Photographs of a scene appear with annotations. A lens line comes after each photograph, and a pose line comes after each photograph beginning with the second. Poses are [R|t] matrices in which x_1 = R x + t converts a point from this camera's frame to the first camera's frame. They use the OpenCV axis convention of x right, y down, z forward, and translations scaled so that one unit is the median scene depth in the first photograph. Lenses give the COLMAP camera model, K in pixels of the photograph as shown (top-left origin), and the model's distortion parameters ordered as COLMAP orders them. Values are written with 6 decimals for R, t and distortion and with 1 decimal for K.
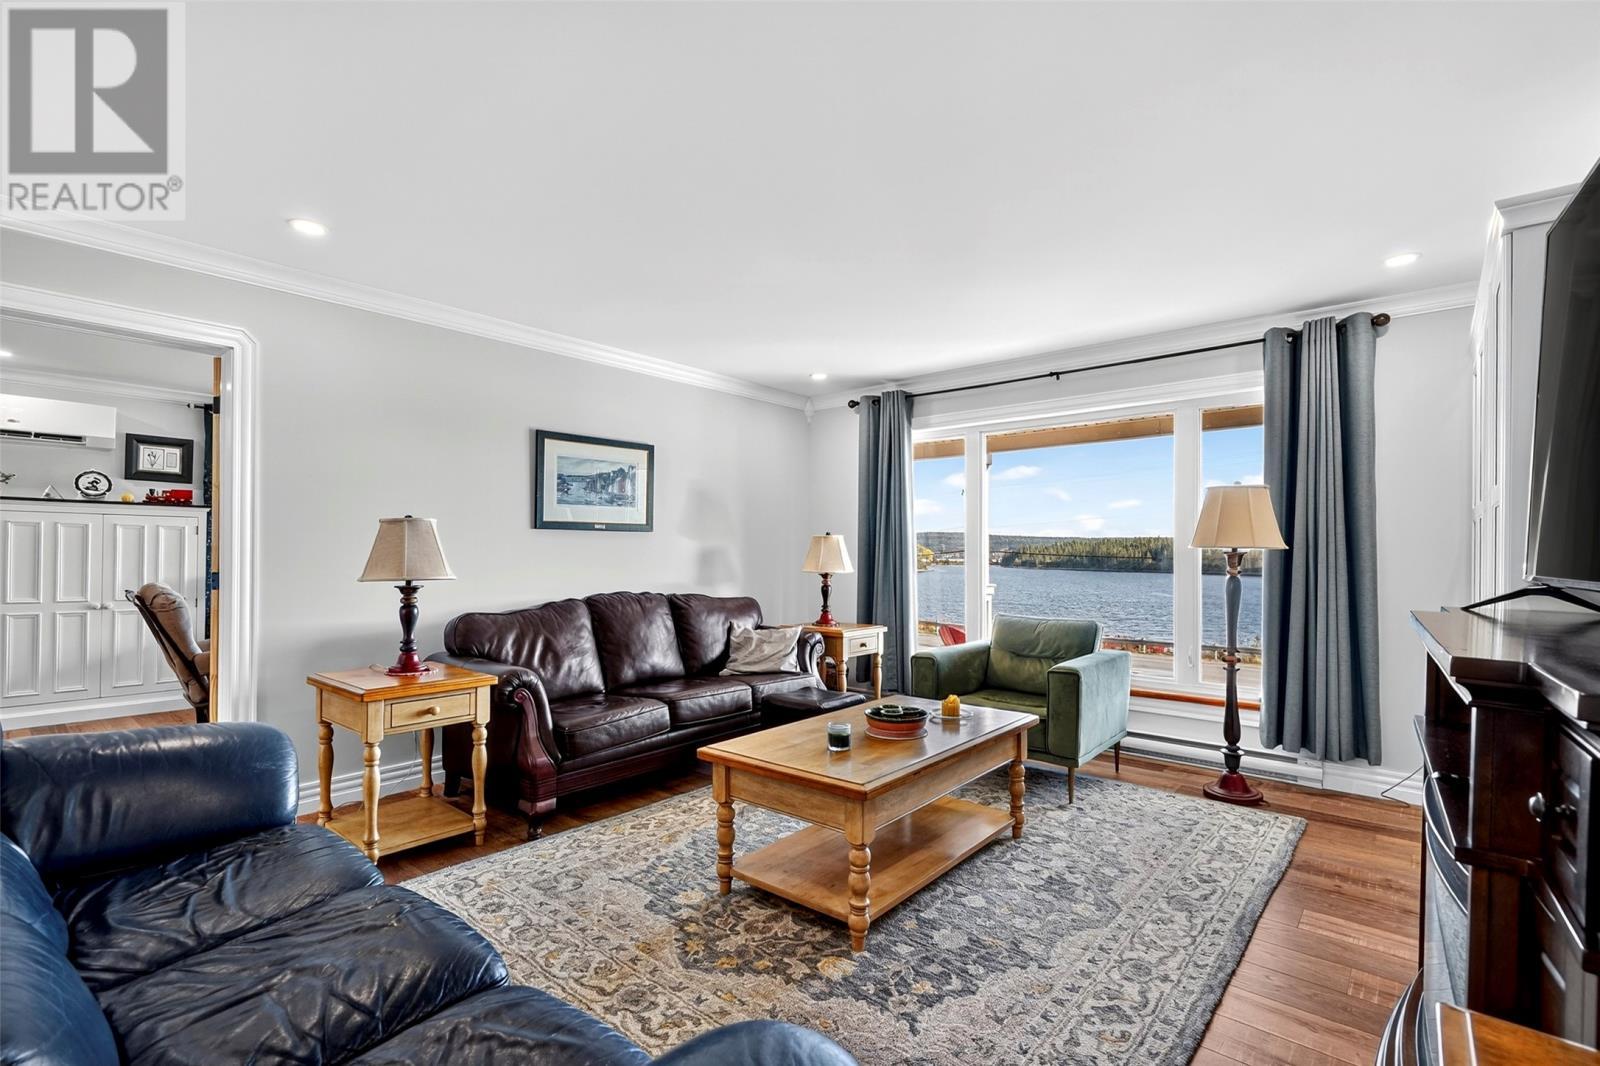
lens RADIAL K [[720.5, 0, 784.2], [0, 720.5, 543.4], [0, 0, 1]] dist [-0.016431, 0.003272]
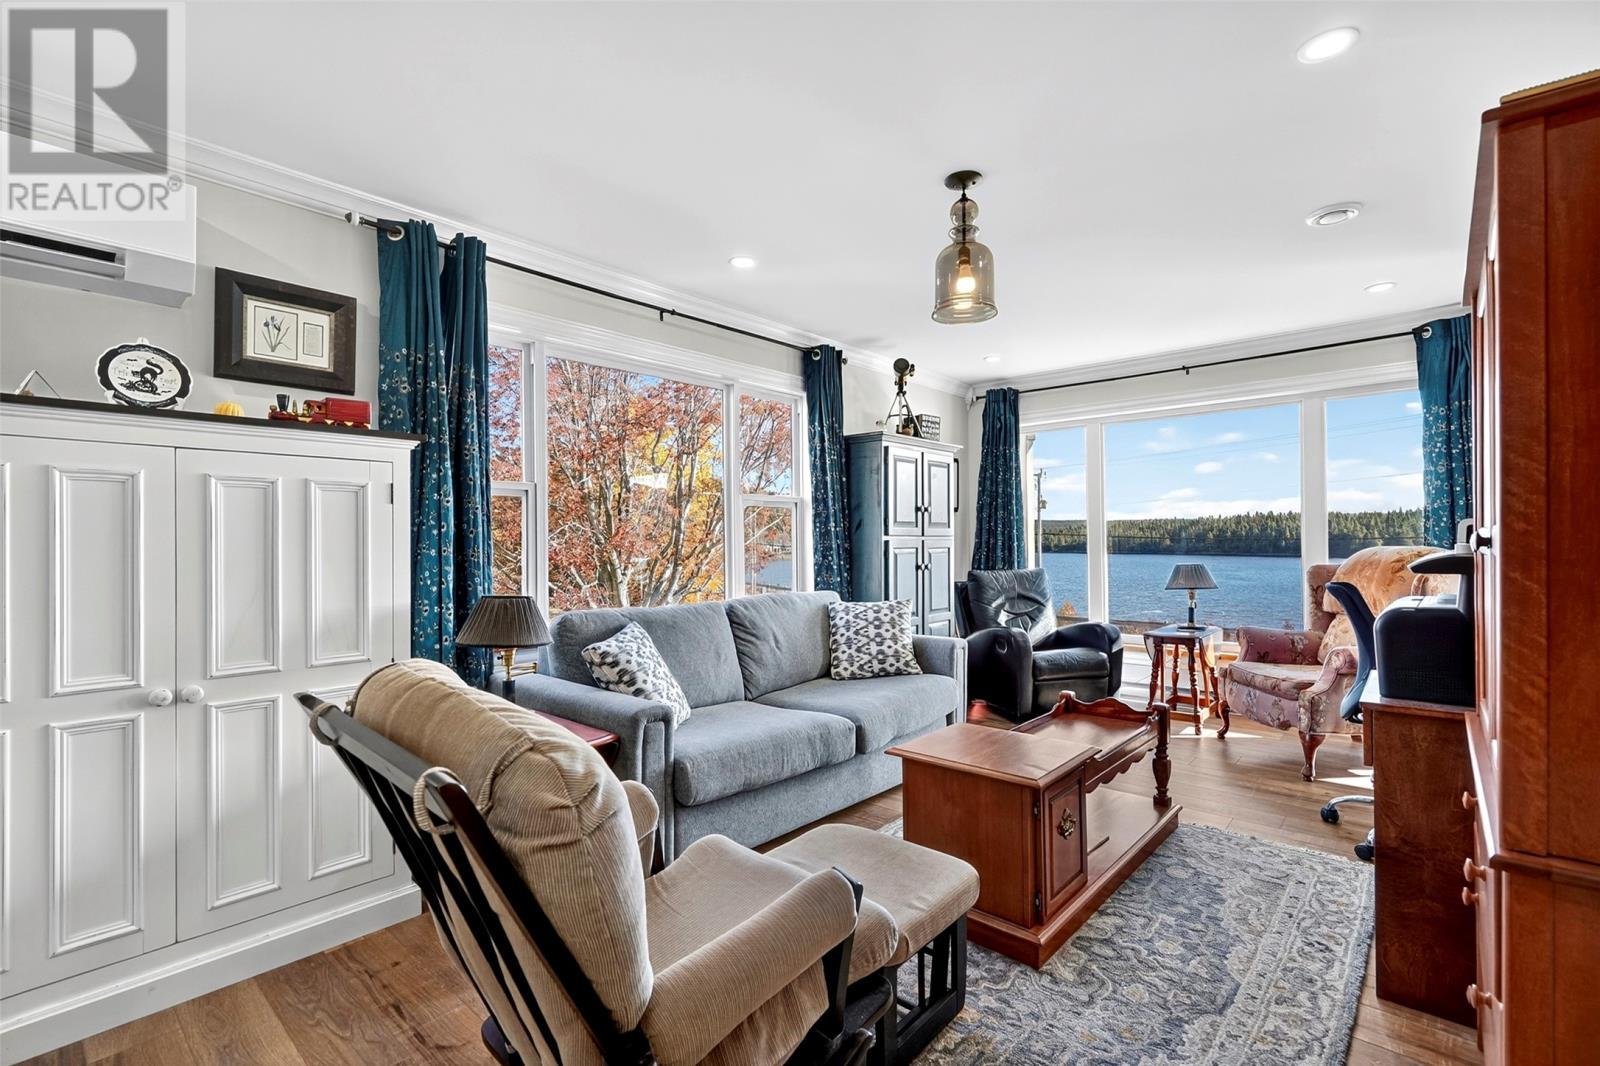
lens RADIAL K [[720.5, 0, 788.6], [0, 720.5, 542.4], [0, 0, 1]] dist [-0.016431, 0.003272]
pose [[0.999749, -0.011054, -0.019512, -0.728090], [0.011201, 0.999910, 0.007430, 0.012103], [0.019428, -0.007647, 0.999782, 0.732462]]
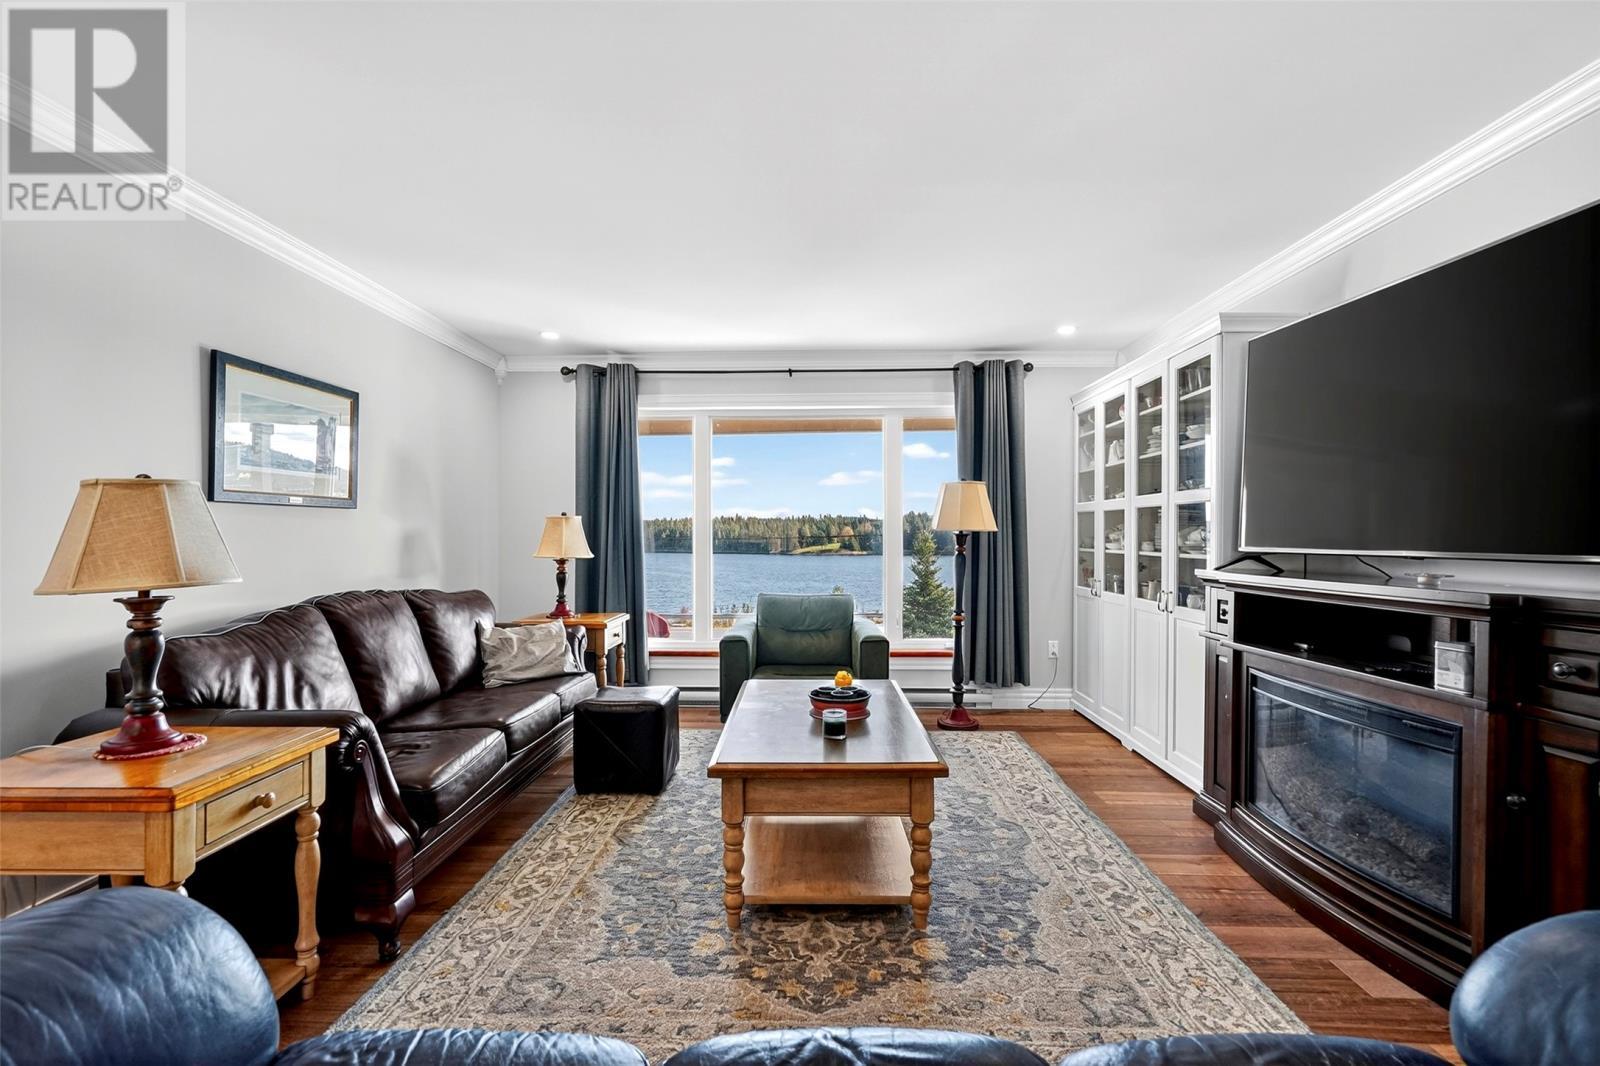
lens RADIAL K [[720.5, 0, 784.3], [0, 720.5, 523.8], [0, 0, 1]] dist [-0.016431, 0.003272]
pose [[0.776997, 0.004678, 0.629487, -0.334226], [-0.003848, 0.999989, -0.002681, -0.000356], [-0.629492, -0.000340, 0.777007, 0.161632]]
